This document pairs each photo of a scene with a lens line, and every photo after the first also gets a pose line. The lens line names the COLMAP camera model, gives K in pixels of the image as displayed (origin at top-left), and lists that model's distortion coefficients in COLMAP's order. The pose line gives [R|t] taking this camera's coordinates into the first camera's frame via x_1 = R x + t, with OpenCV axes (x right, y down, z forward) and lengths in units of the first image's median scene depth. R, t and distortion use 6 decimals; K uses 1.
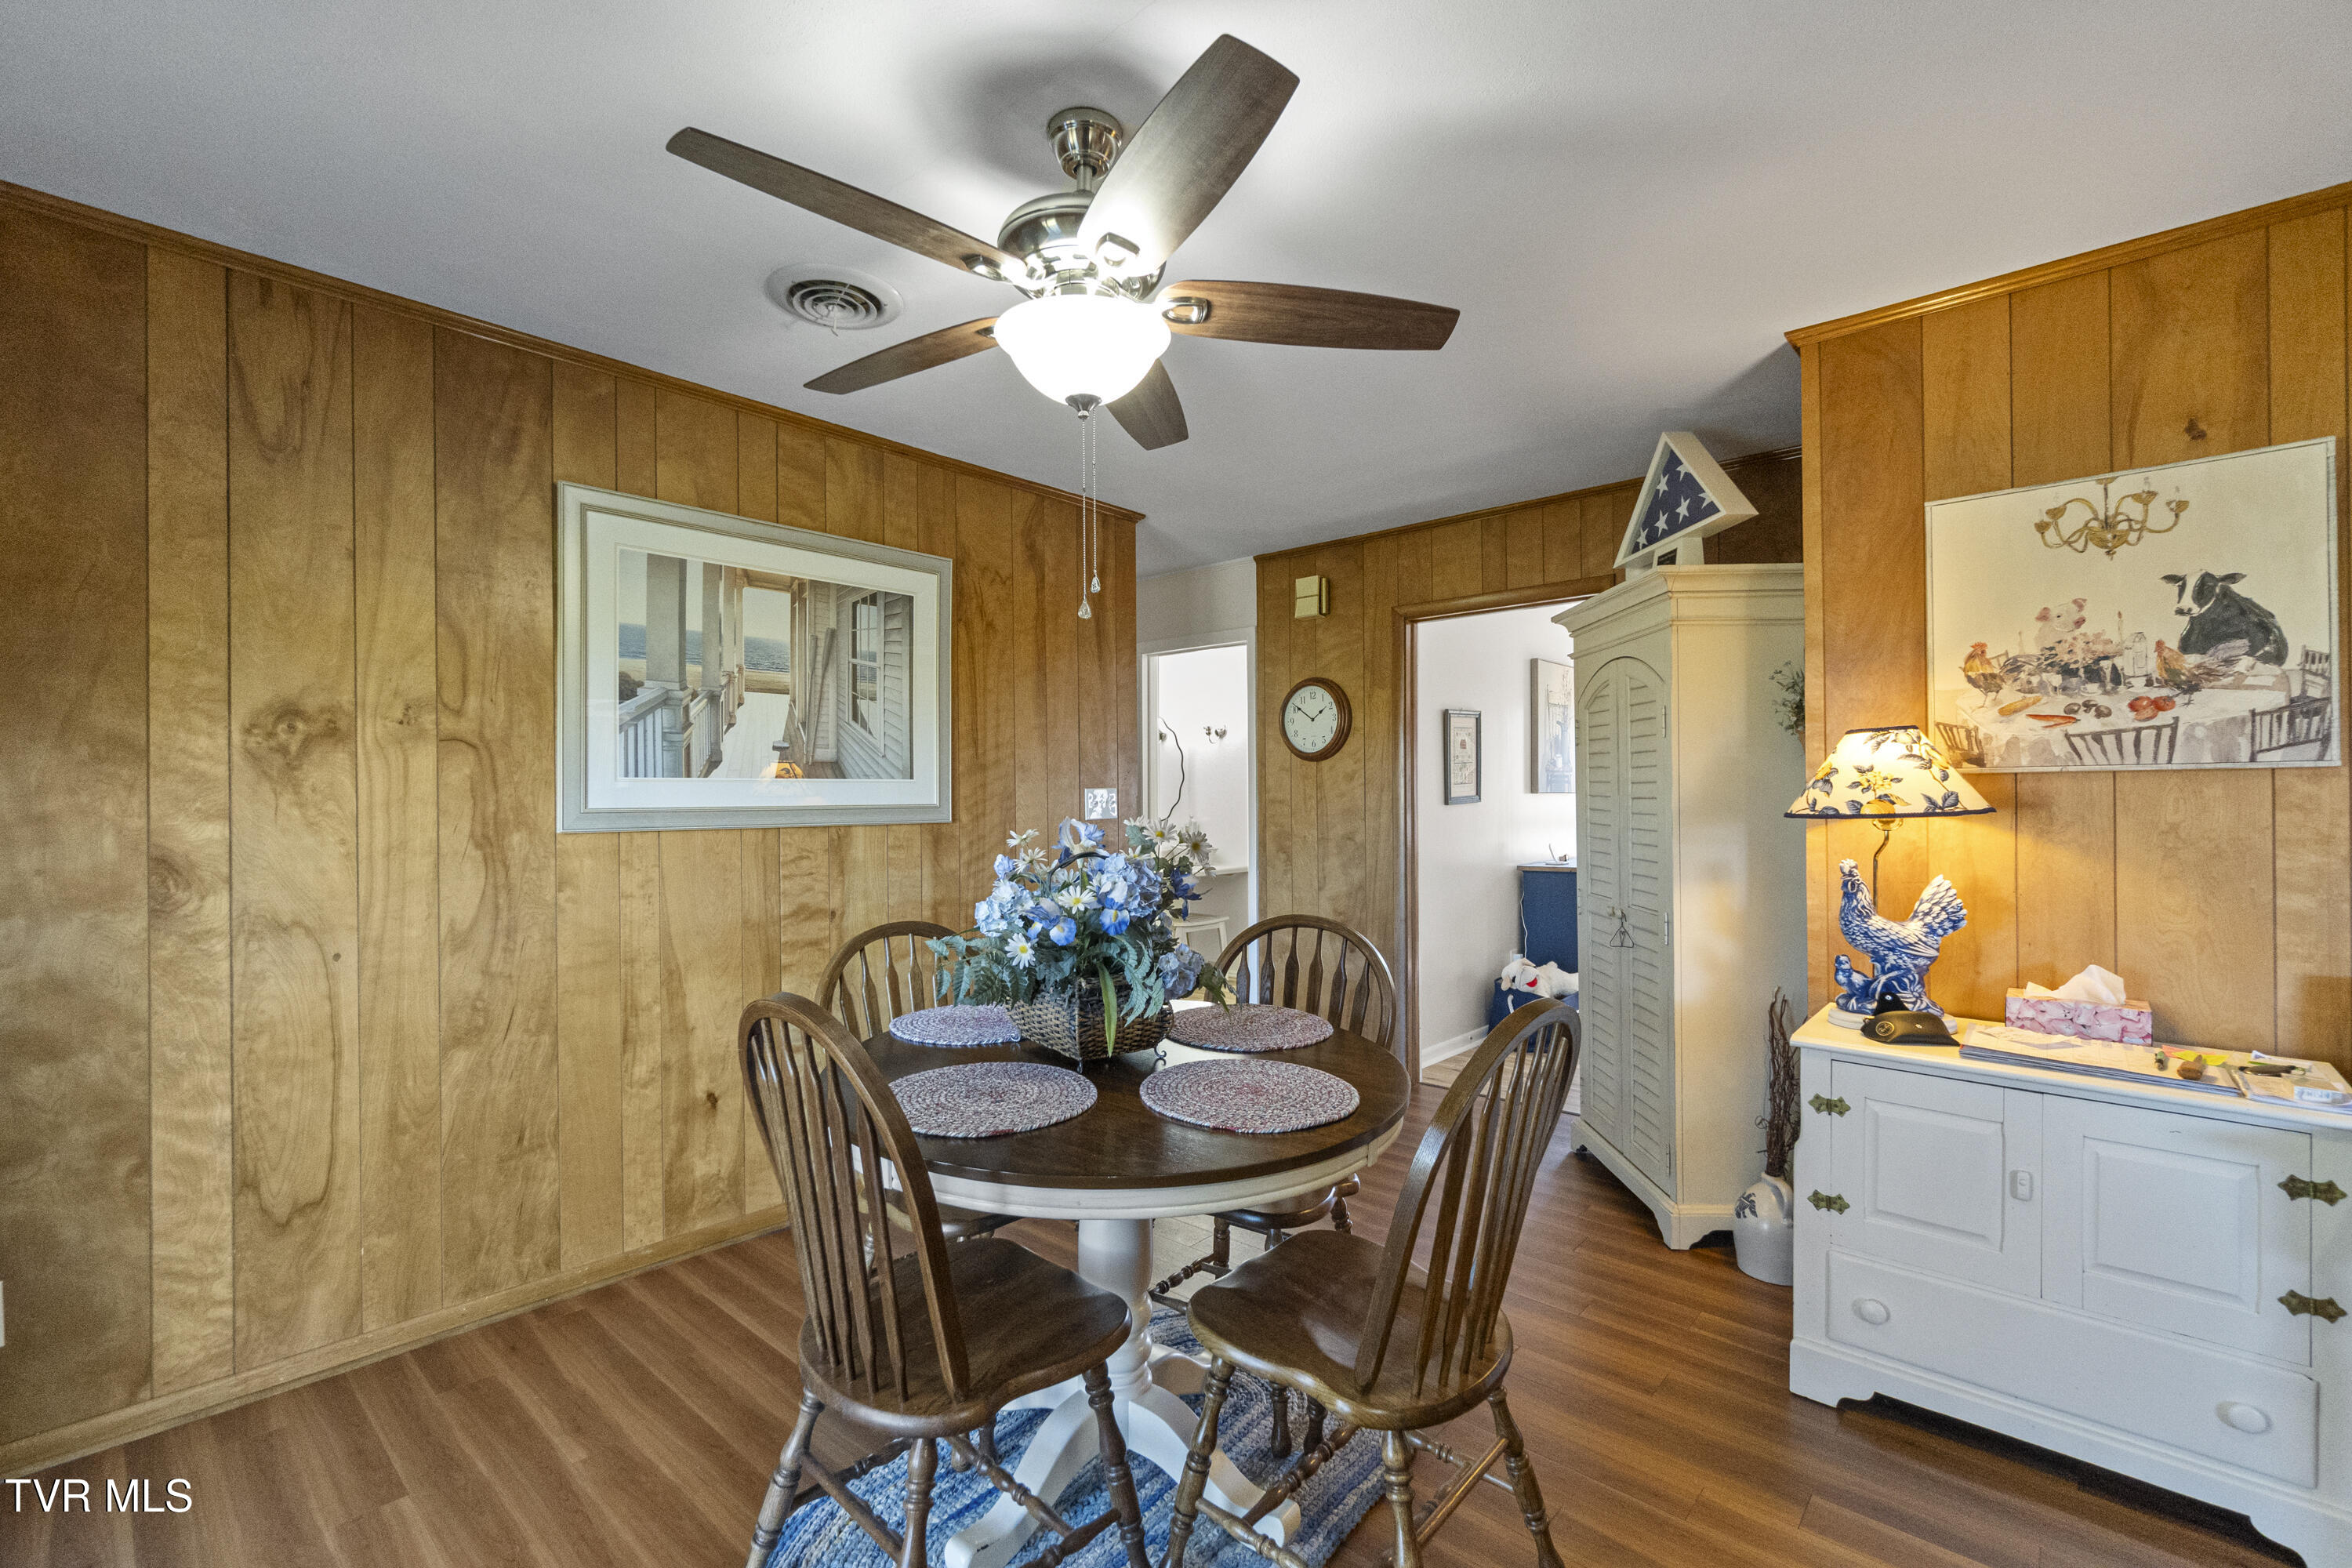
lens RADIAL K [[1030.2, 0, 1176.0], [0, 1030.2, 784.0], [0, 0, 1]] dist [-0.001019, 0.000044]
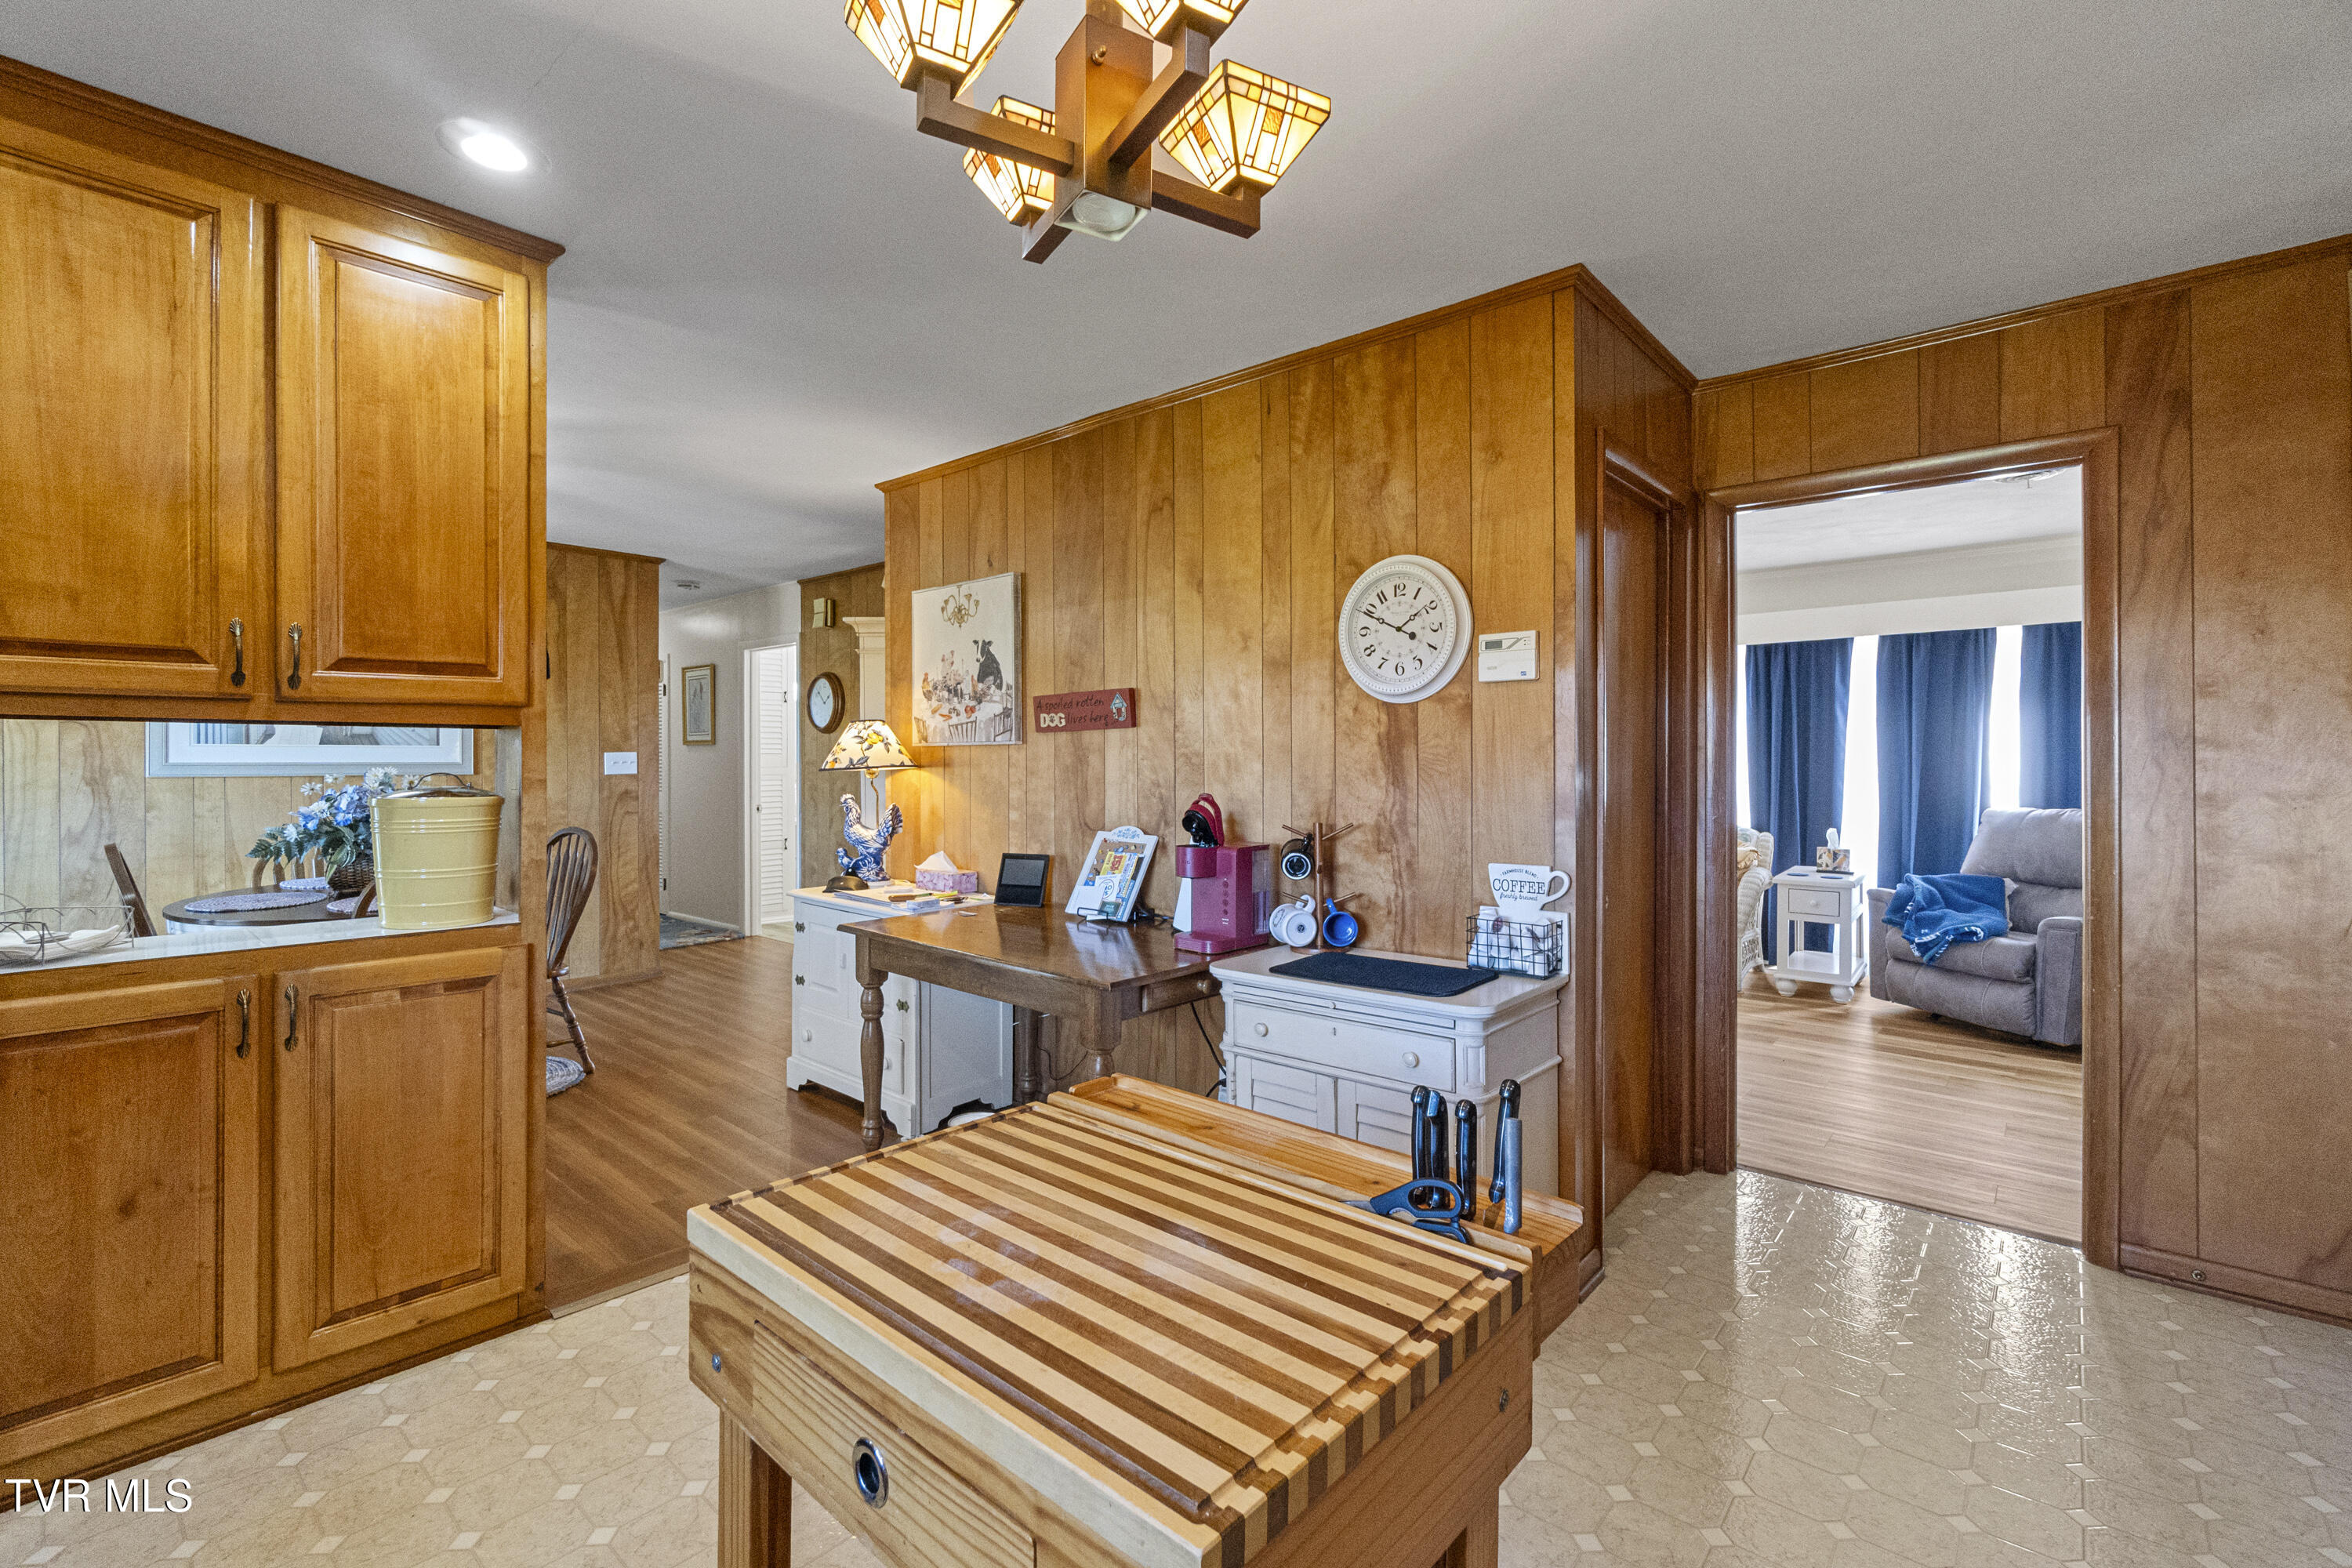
lens RADIAL K [[1042.7, 0, 1160.6], [0, 1042.7, 755.2], [0, 0, 1]] dist [-0.000879, -0.000200]
pose [[0.999958, 0.005530, 0.007304, 1.079275], [-0.005575, 0.999966, 0.006085, -0.007881], [-0.007270, -0.006126, 0.999955, -0.732217]]
